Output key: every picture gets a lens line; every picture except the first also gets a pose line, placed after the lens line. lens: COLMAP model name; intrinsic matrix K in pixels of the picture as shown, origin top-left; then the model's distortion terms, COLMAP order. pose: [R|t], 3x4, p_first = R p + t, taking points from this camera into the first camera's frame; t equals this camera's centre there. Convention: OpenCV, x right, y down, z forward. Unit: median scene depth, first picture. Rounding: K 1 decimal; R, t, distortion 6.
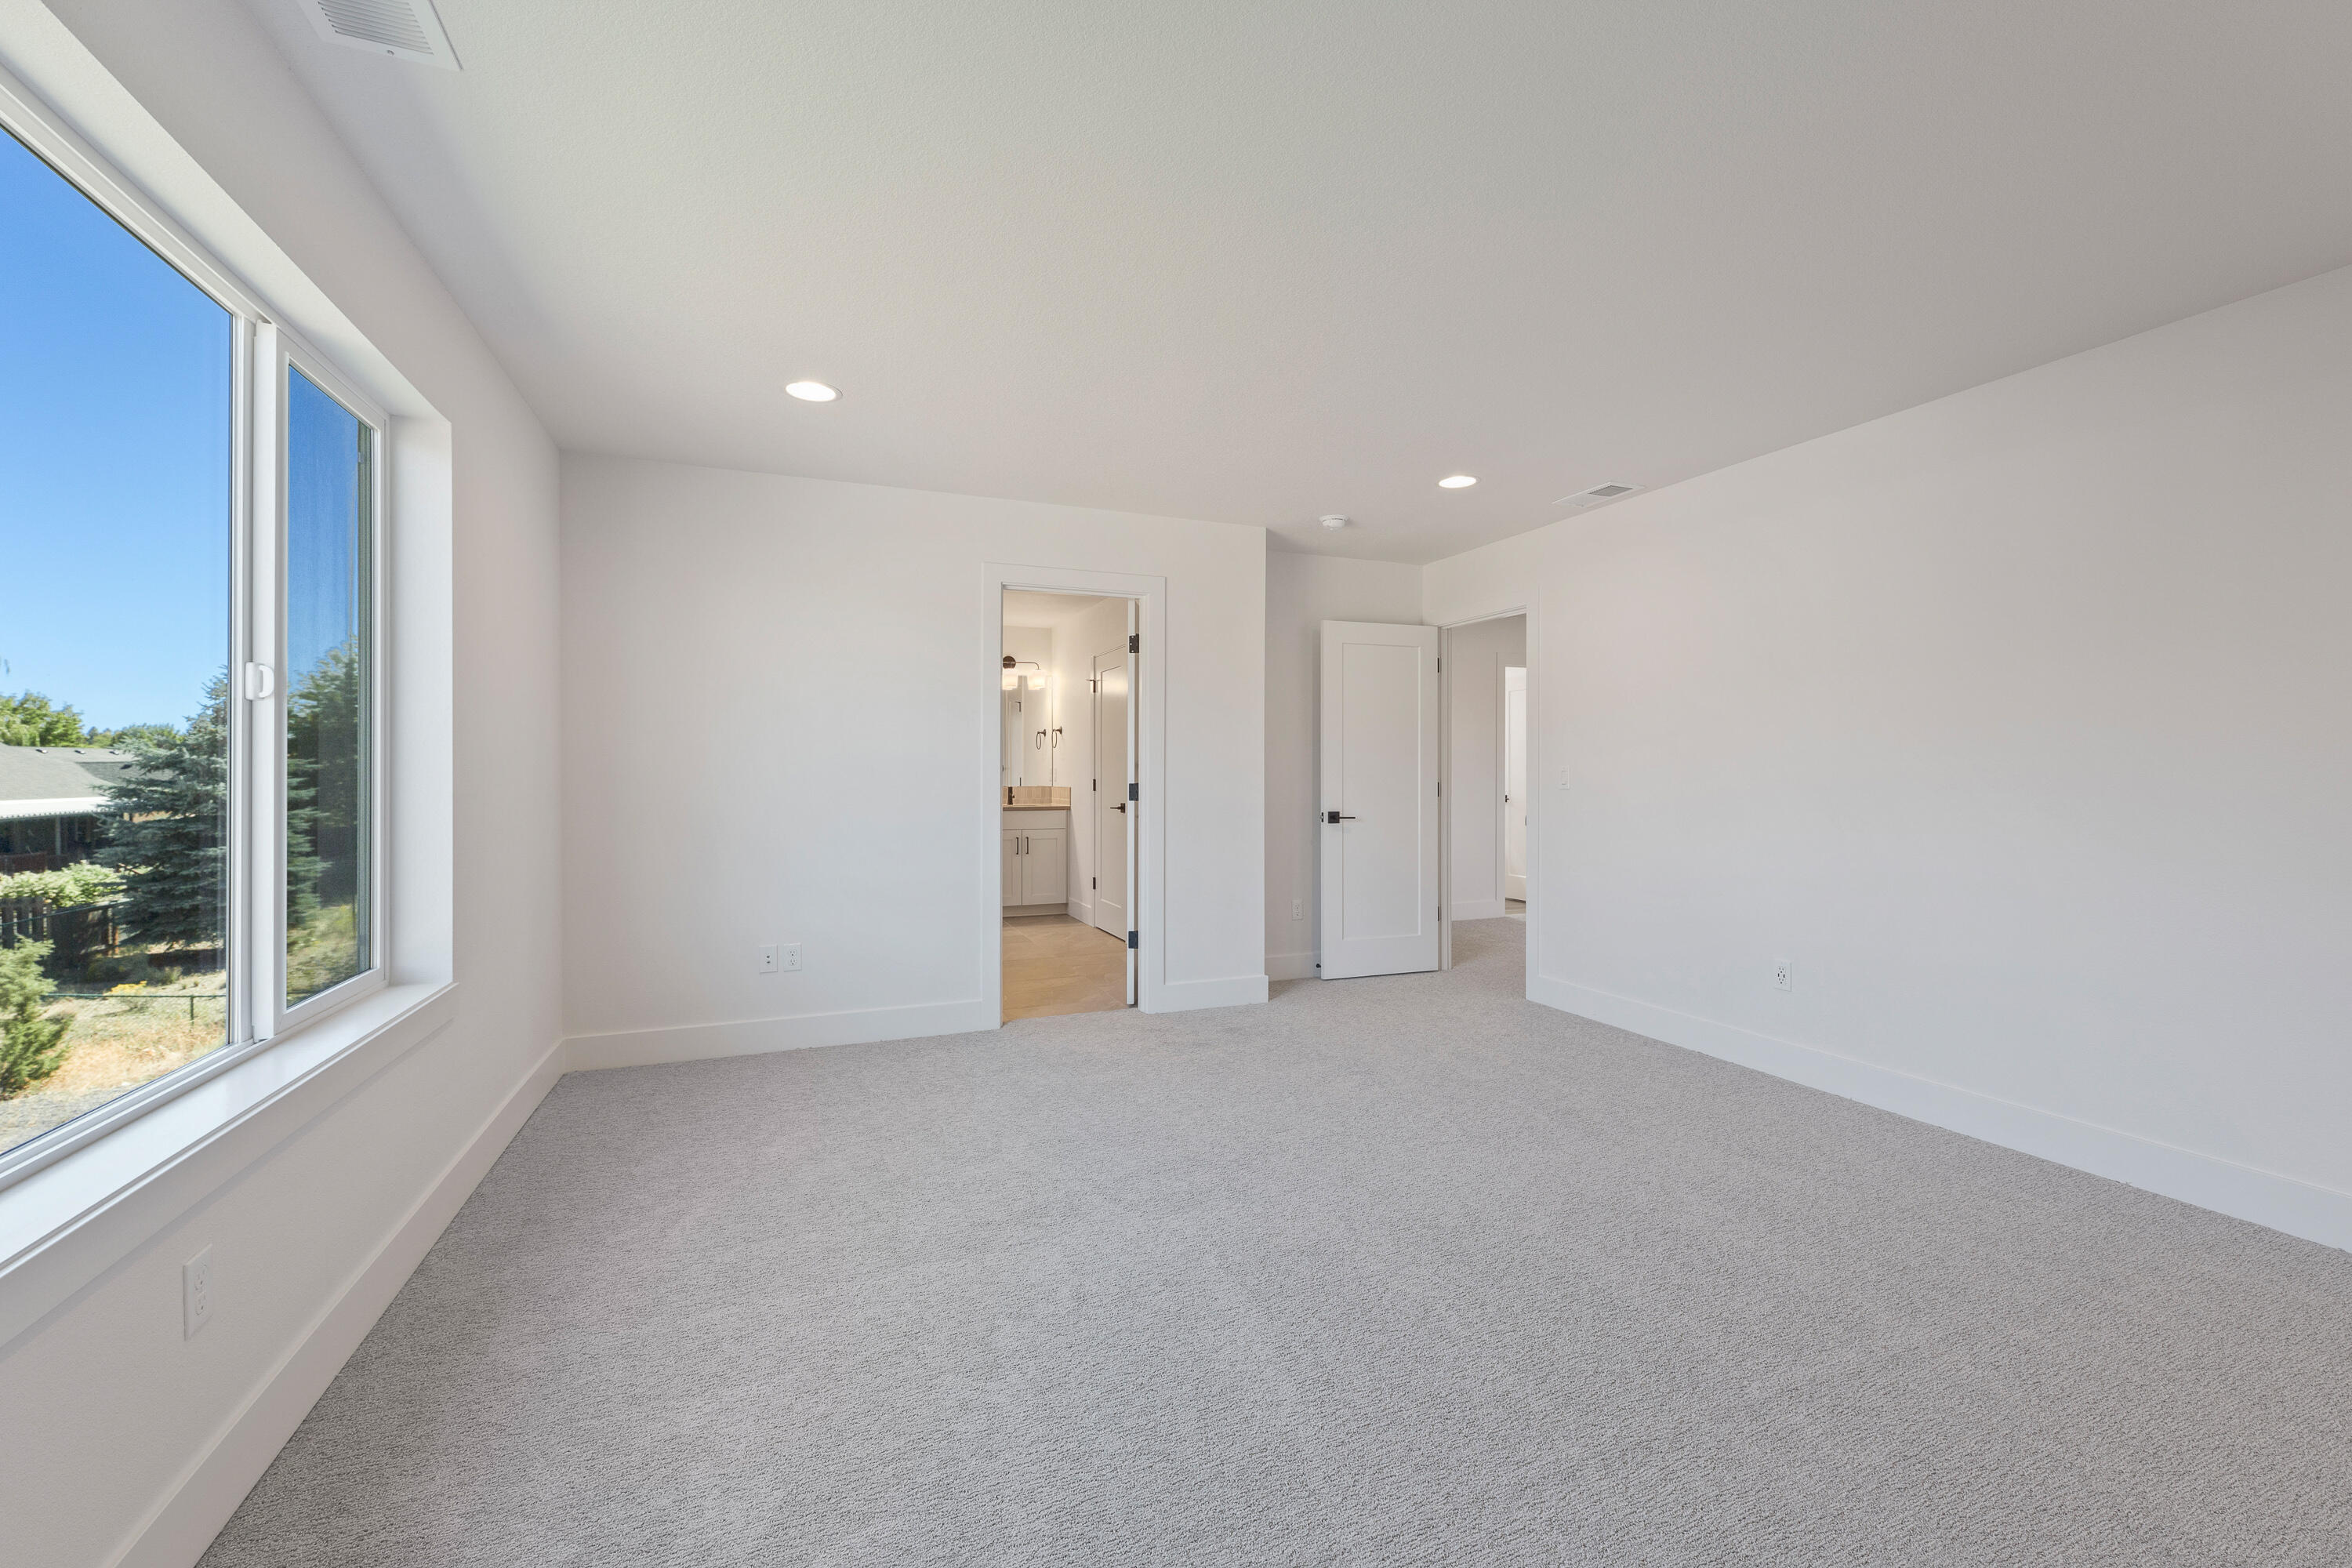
lens RADIAL K [[958.9, 0, 1178.0], [0, 958.9, 771.4], [0, 0, 1]] dist [0.000930, -0.000024]
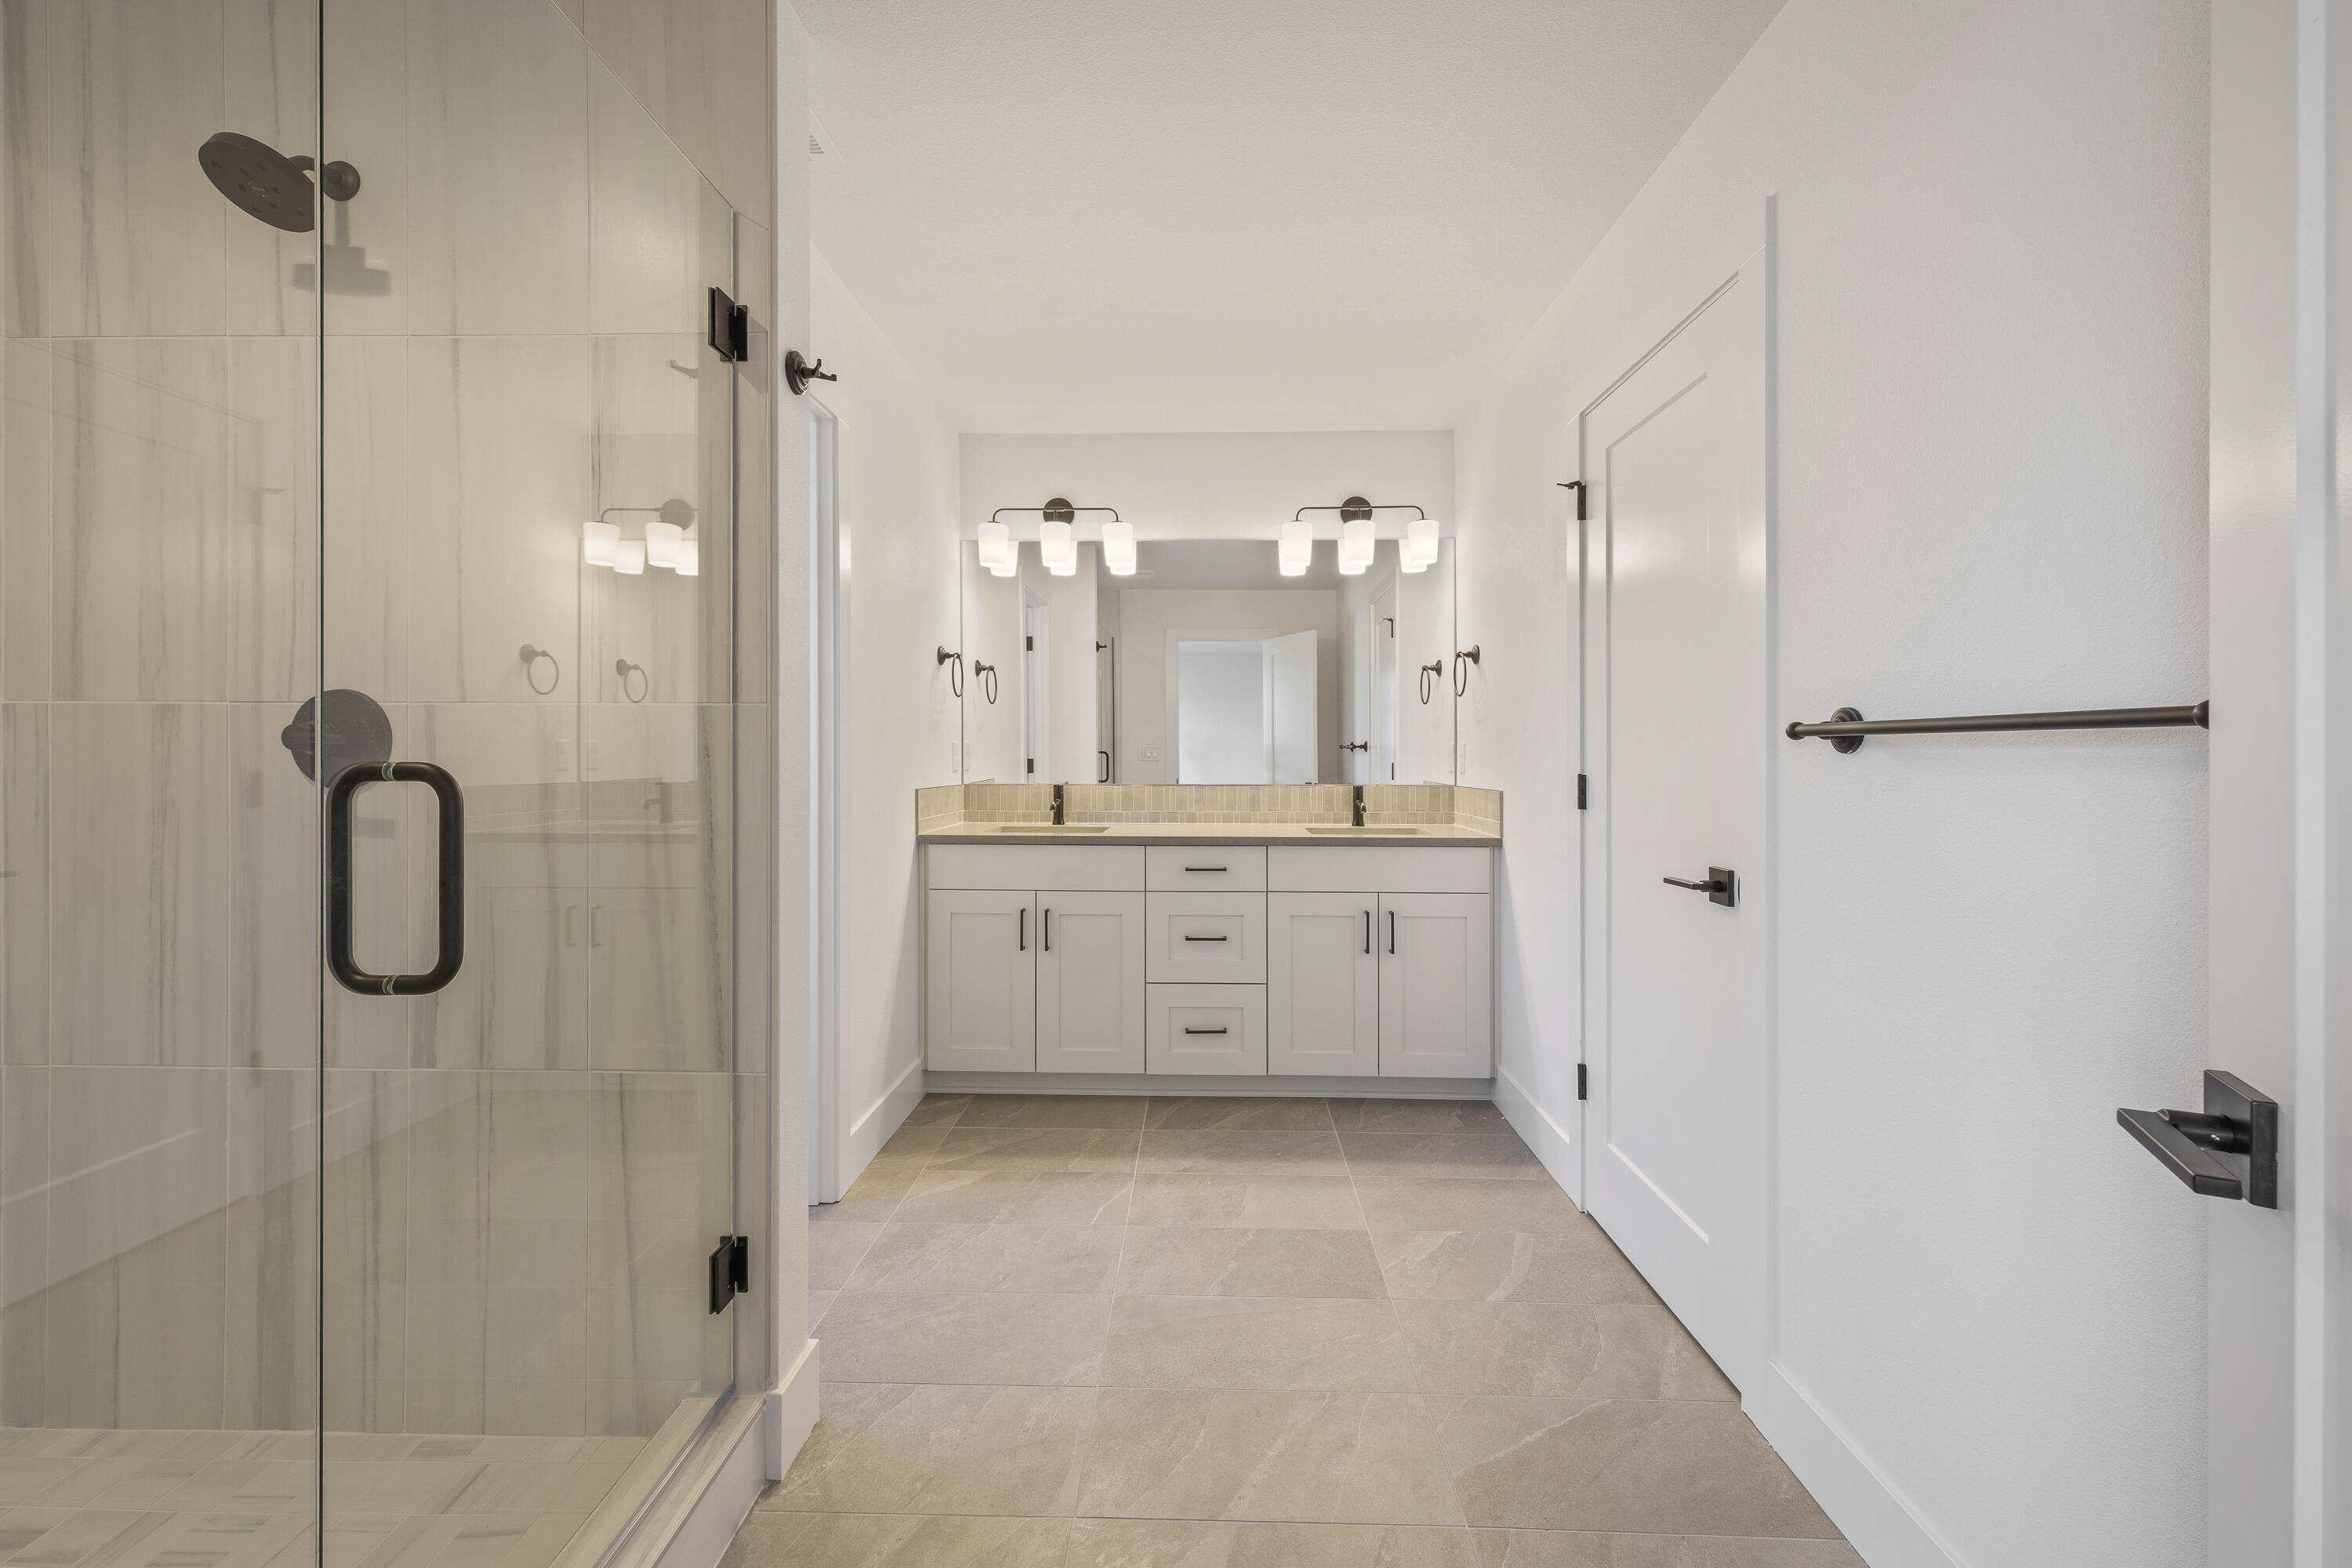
lens RADIAL K [[958.9, 0, 1184.1], [0, 958.9, 769.1], [0, 0, 1]] dist [0.000930, -0.000024]
pose [[0.913582, -0.003918, -0.406635, -0.068352], [0.002373, 0.999988, -0.004305, 0.009296], [0.406647, 0.002968, 0.913580, 0.563346]]
